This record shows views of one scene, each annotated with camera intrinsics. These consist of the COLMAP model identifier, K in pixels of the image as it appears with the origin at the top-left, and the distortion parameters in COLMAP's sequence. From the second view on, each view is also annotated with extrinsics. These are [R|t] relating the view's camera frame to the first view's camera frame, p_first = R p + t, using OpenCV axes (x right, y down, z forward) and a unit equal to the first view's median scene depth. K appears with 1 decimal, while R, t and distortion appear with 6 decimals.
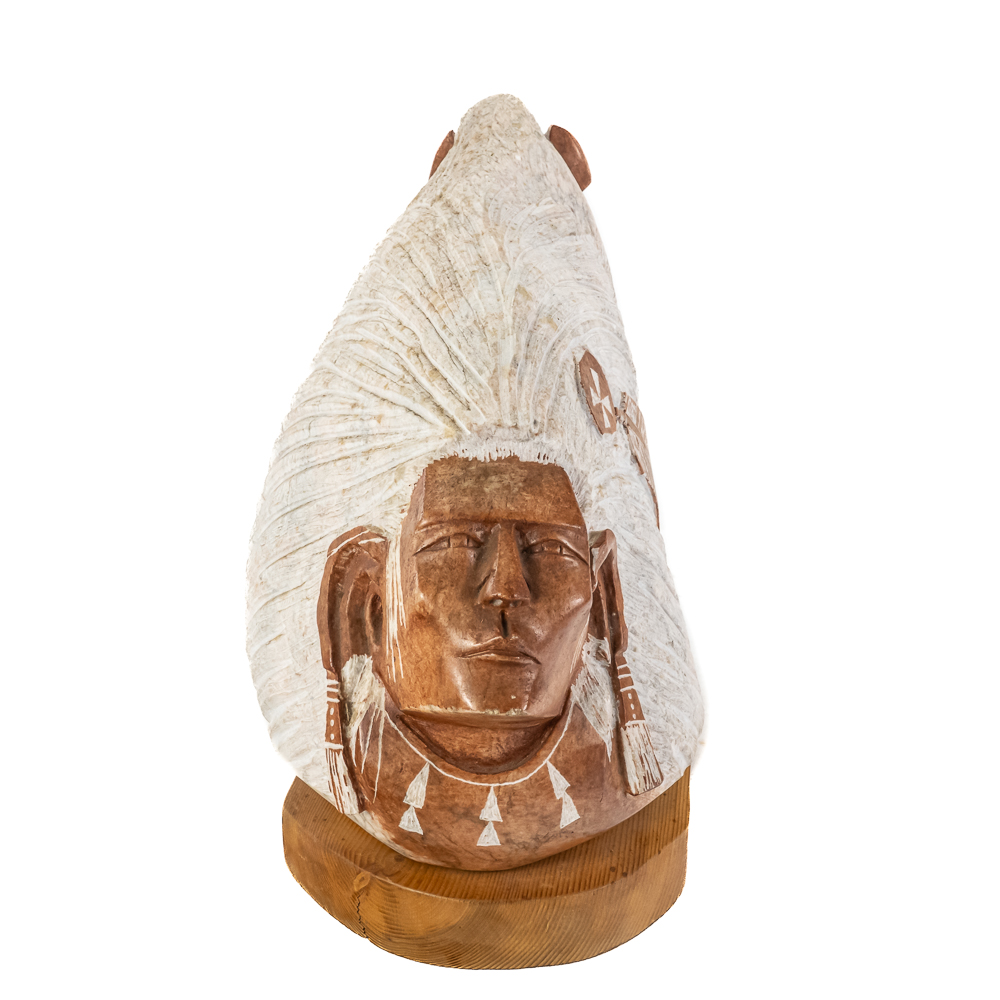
lens RADIAL K [[1224.8, 0, 499.8], [0, 1224.8, 502.1], [0, 0, 1]] dist [-0.009224, 0.000000]
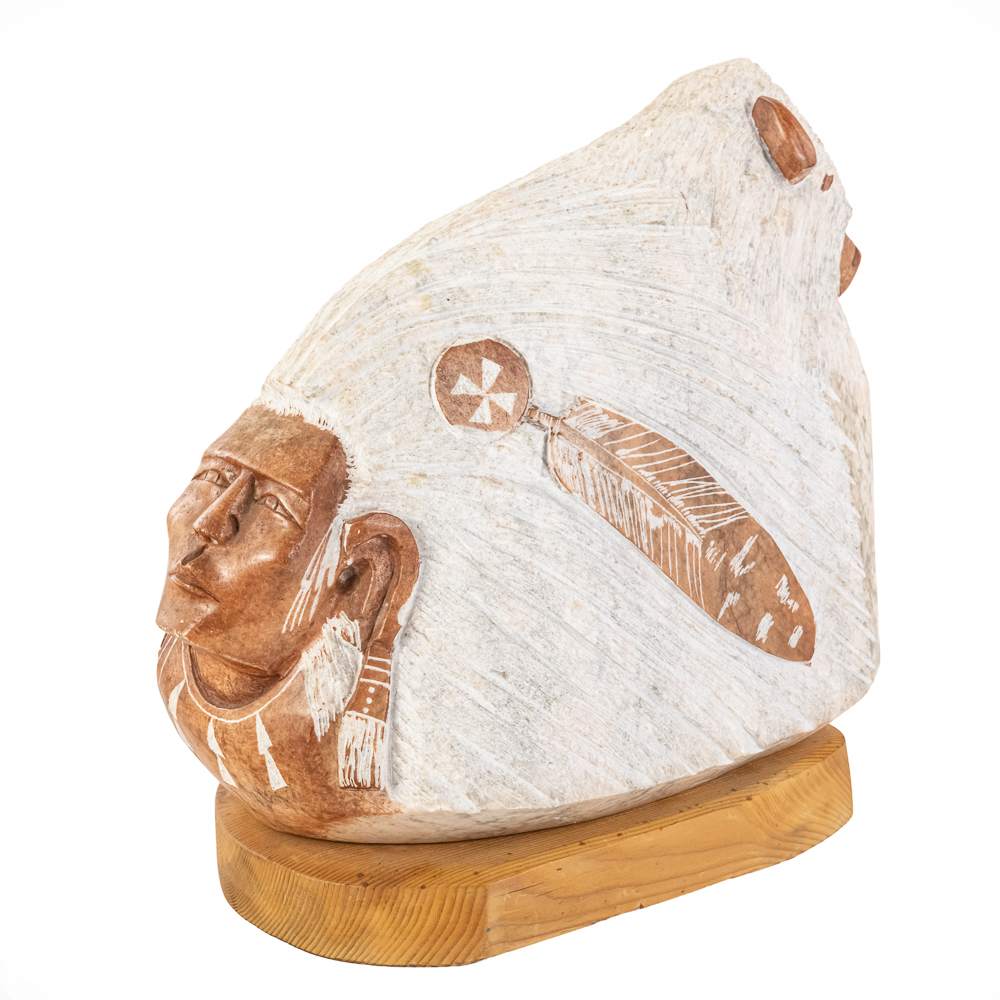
lens RADIAL K [[1813.1, 0, 500.4], [0, 1813.1, 499.2], [0, 0, 1]] dist [0.026760, 0.000000]
pose [[0.661174, 0.203429, -0.722126, 1.238226], [-0.240987, 0.969115, 0.052361, -0.089858], [0.710475, 0.139403, 0.689777, 0.075823]]
